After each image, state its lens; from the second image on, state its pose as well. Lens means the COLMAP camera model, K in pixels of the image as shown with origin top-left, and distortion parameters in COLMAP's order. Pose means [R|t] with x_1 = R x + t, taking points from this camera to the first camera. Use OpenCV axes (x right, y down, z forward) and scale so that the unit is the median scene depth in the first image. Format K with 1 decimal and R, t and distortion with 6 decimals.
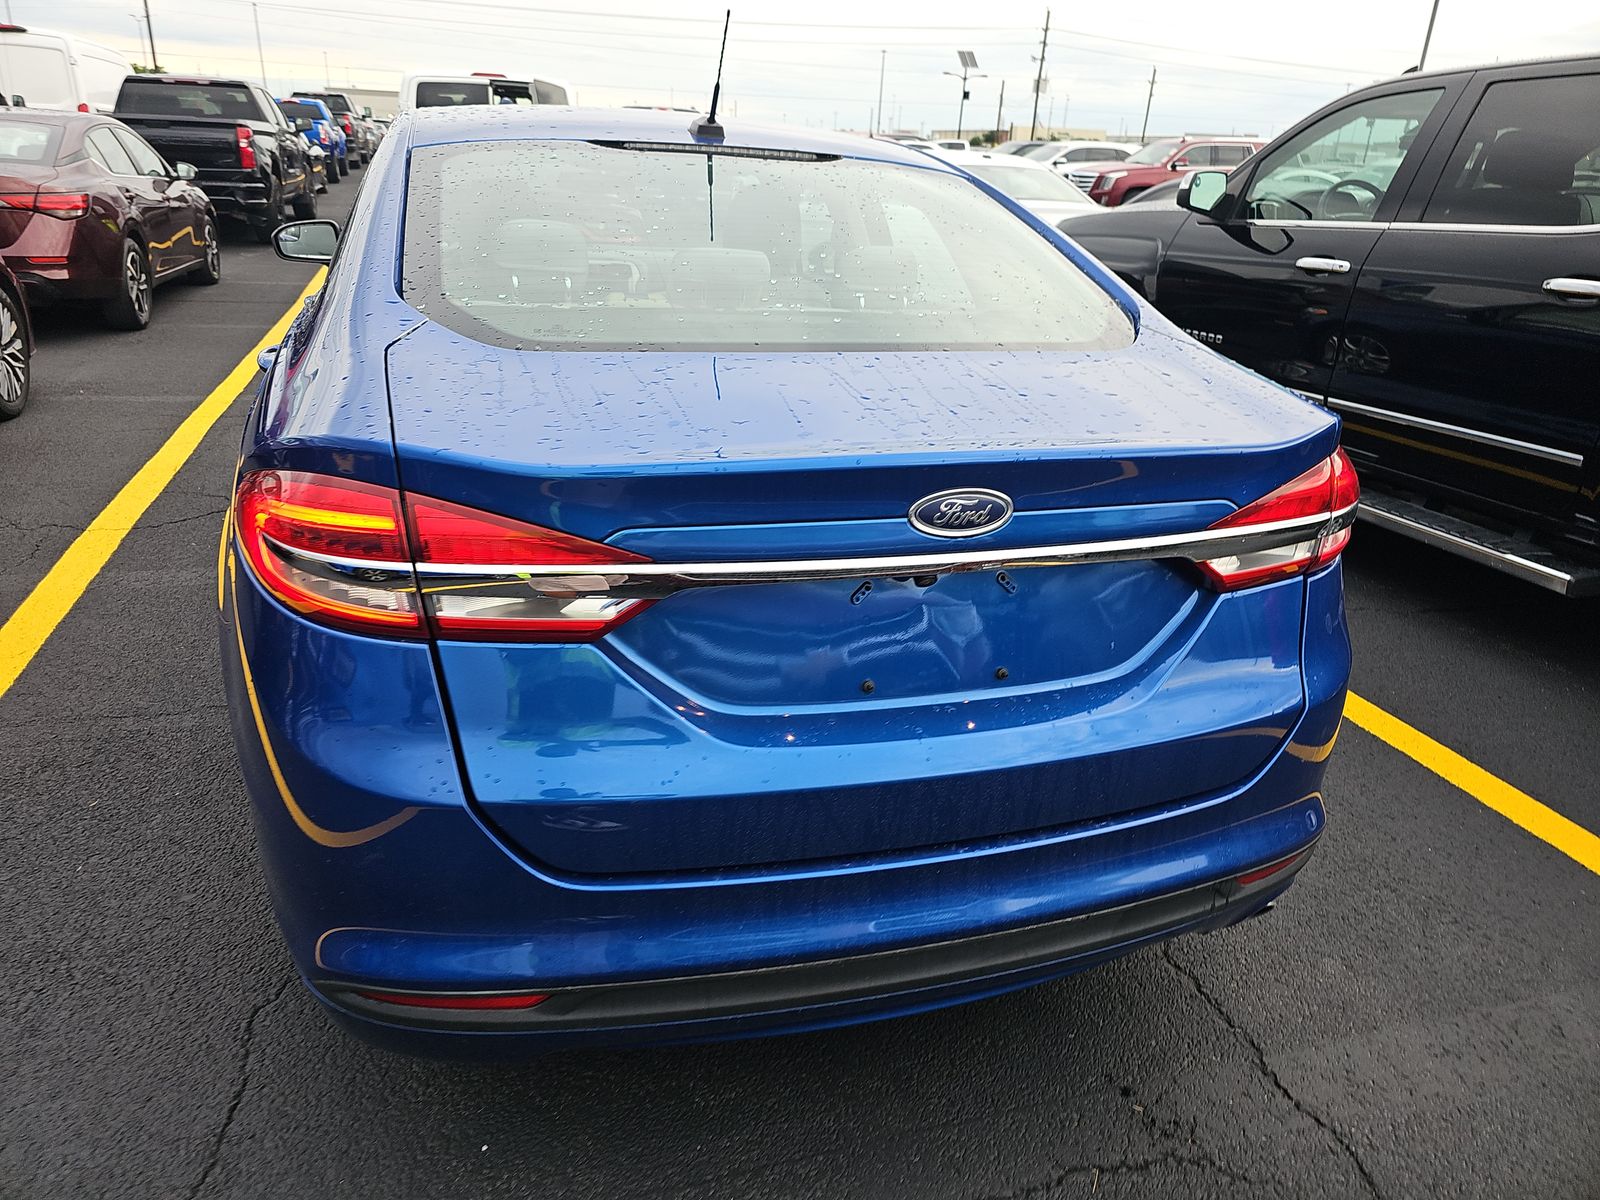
lens RADIAL K [[1217.0, 0, 800.0], [0, 1217.0, 600.0], [0, 0, 1]] dist [0.064886, -0.077631]
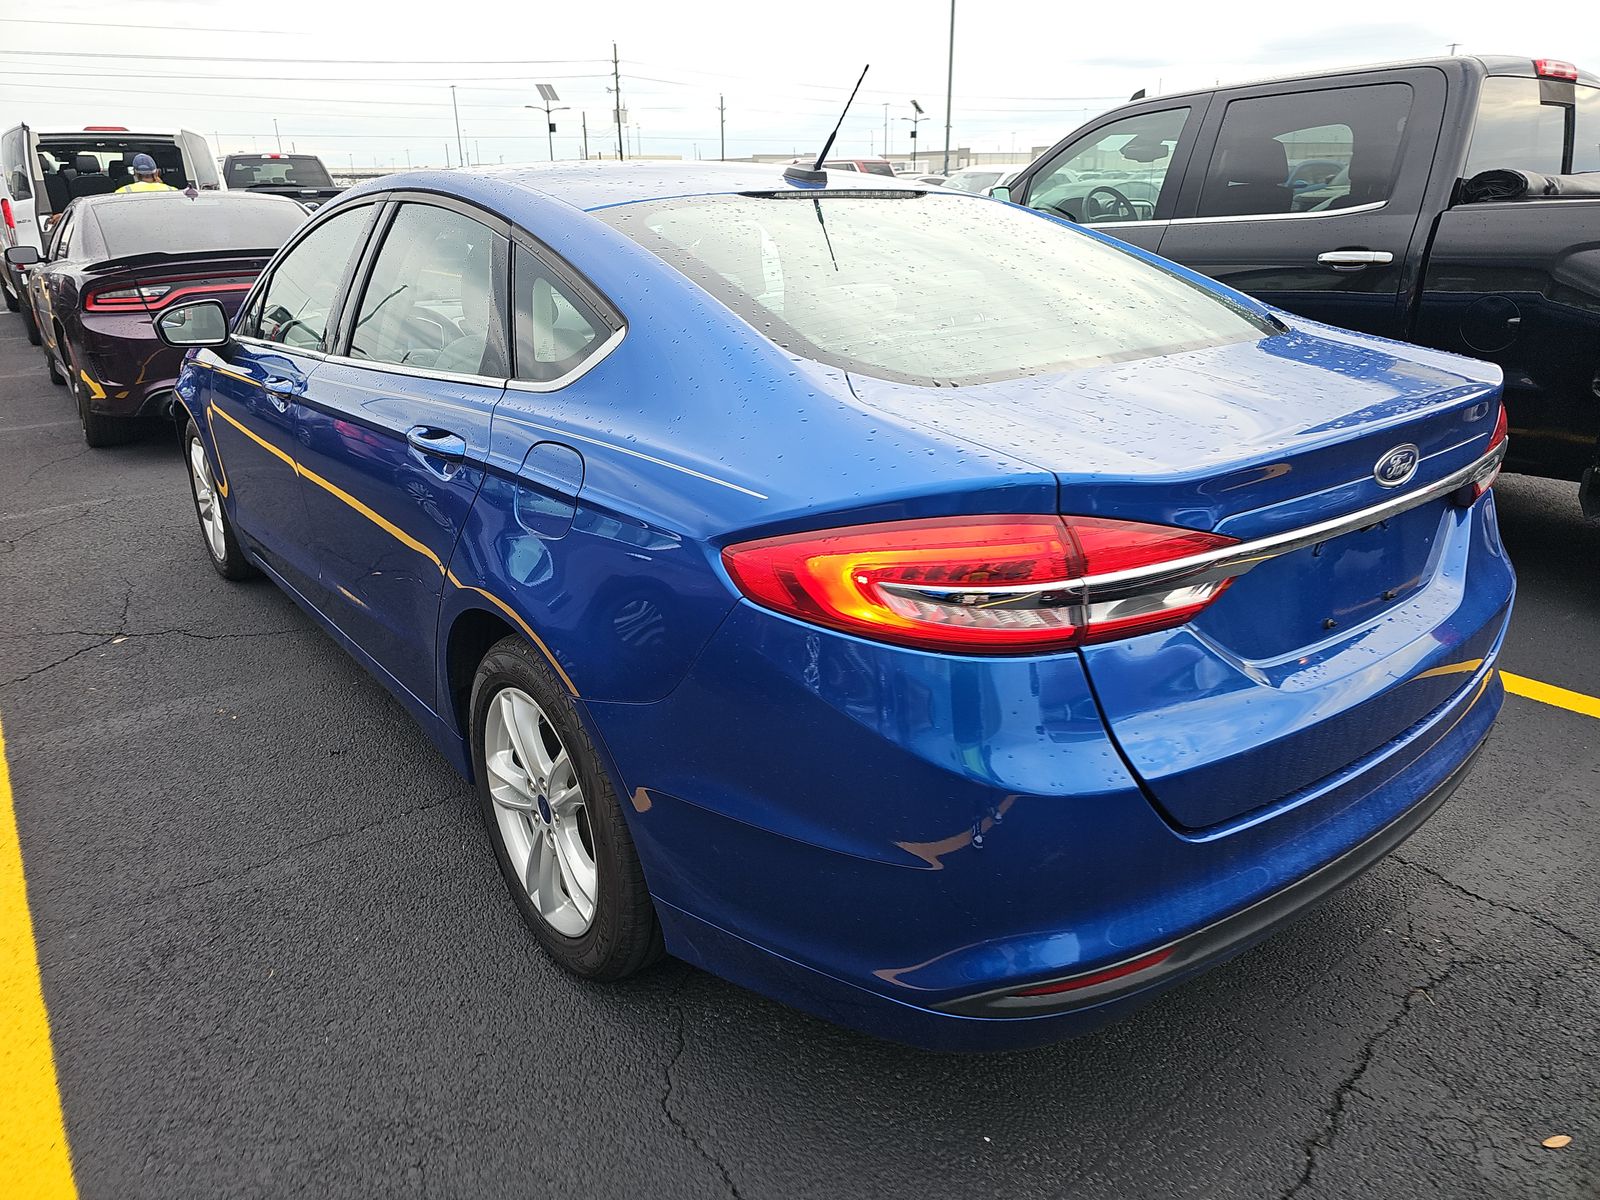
lens RADIAL K [[1217.0, 0, 800.0], [0, 1217.0, 600.0], [0, 0, 1]] dist [0.064886, -0.077631]
pose [[0.917525, -0.181487, 0.353850, -0.525458], [0.187993, 0.982036, 0.016218, -0.042843], [-0.350437, 0.051641, 0.935162, 0.034017]]
